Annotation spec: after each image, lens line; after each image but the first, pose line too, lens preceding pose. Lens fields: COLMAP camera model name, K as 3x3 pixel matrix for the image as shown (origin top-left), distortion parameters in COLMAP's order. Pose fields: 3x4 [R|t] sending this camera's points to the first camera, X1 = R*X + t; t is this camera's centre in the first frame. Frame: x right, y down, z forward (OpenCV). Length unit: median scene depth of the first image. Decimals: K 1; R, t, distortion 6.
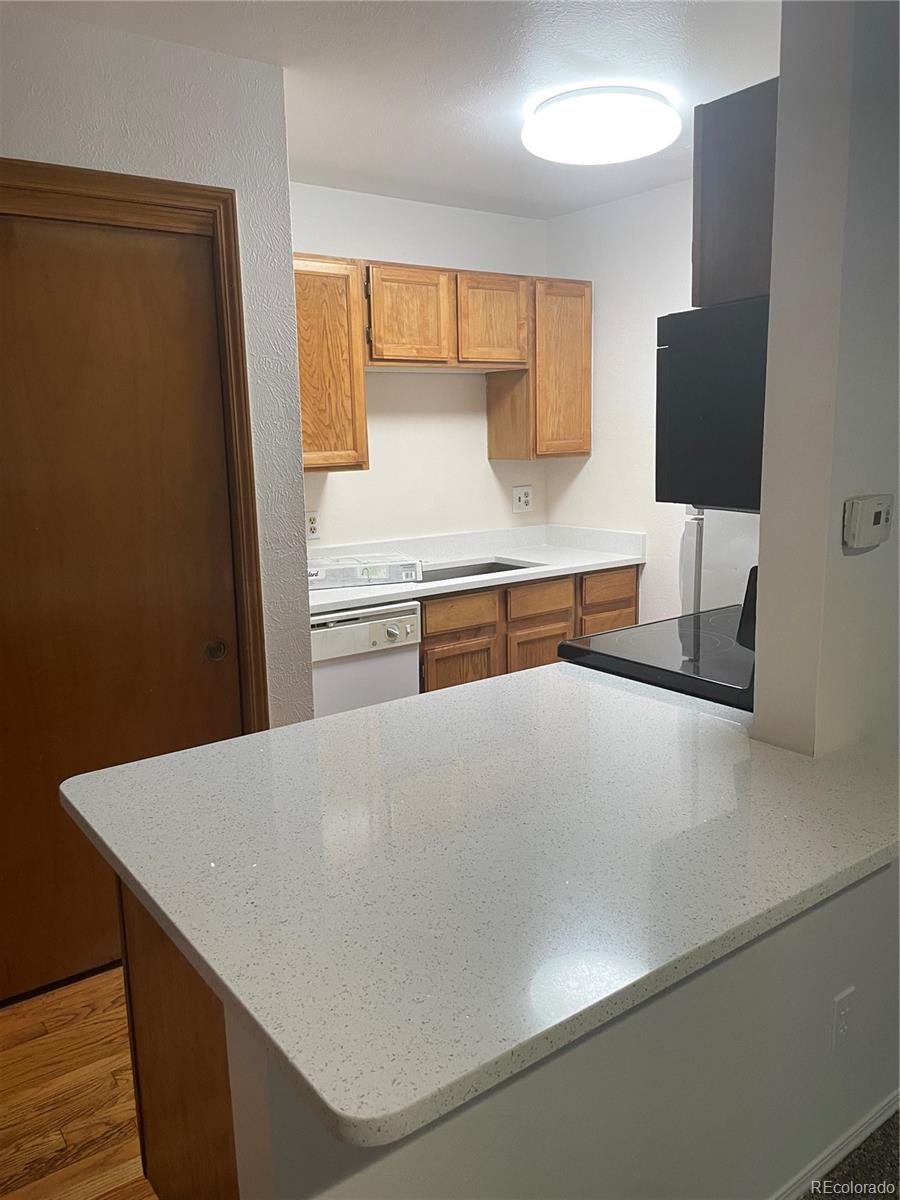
lens RADIAL K [[911.3, 0, 449.6], [0, 911.3, 598.8], [0, 0, 1]] dist [-0.007018, -0.001781]
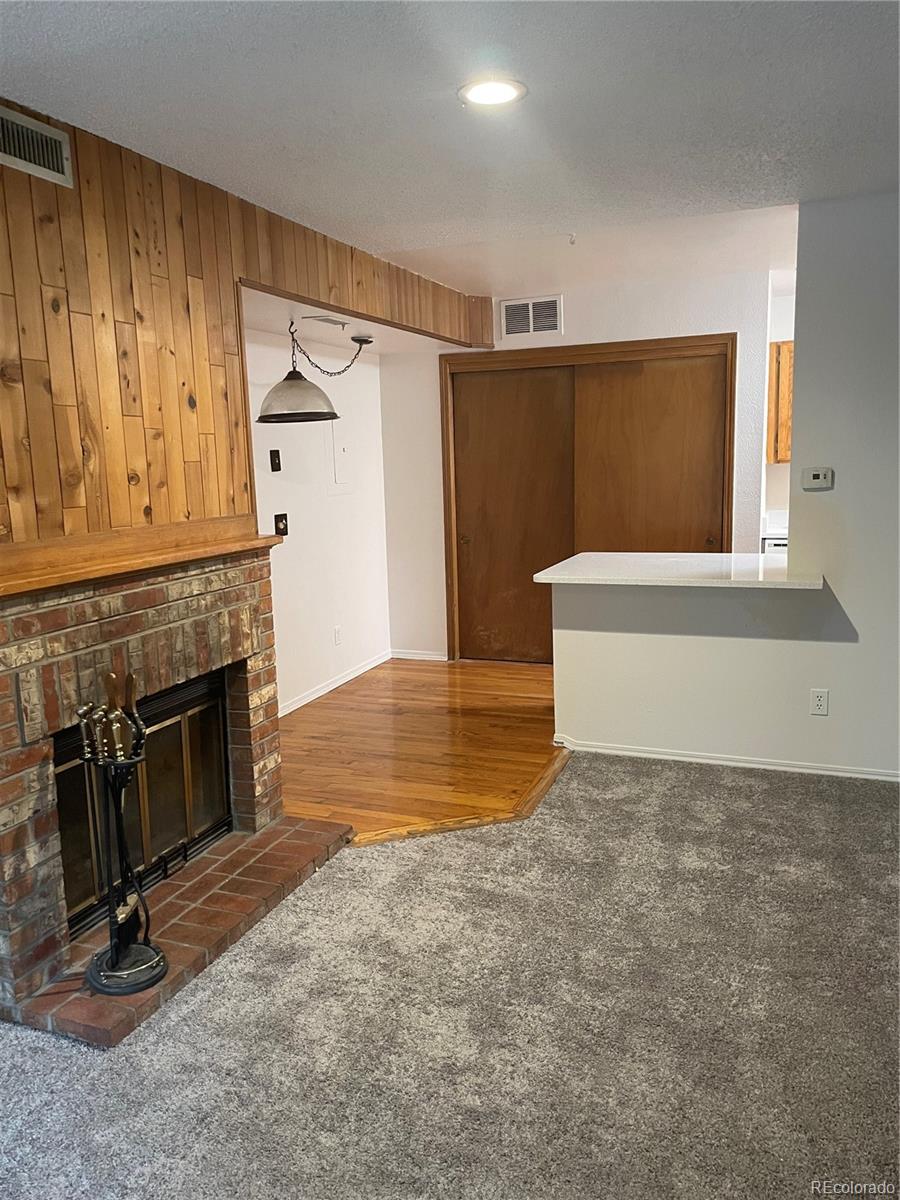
lens RADIAL K [[911.3, 0, 449.8], [0, 911.3, 599.1], [0, 0, 1]] dist [-0.007018, -0.001781]
pose [[0.537474, 0.145881, -0.830567, 1.594437], [-0.140355, 0.986660, 0.082472, 0.190535], [0.831518, 0.072248, 0.550779, -1.041719]]
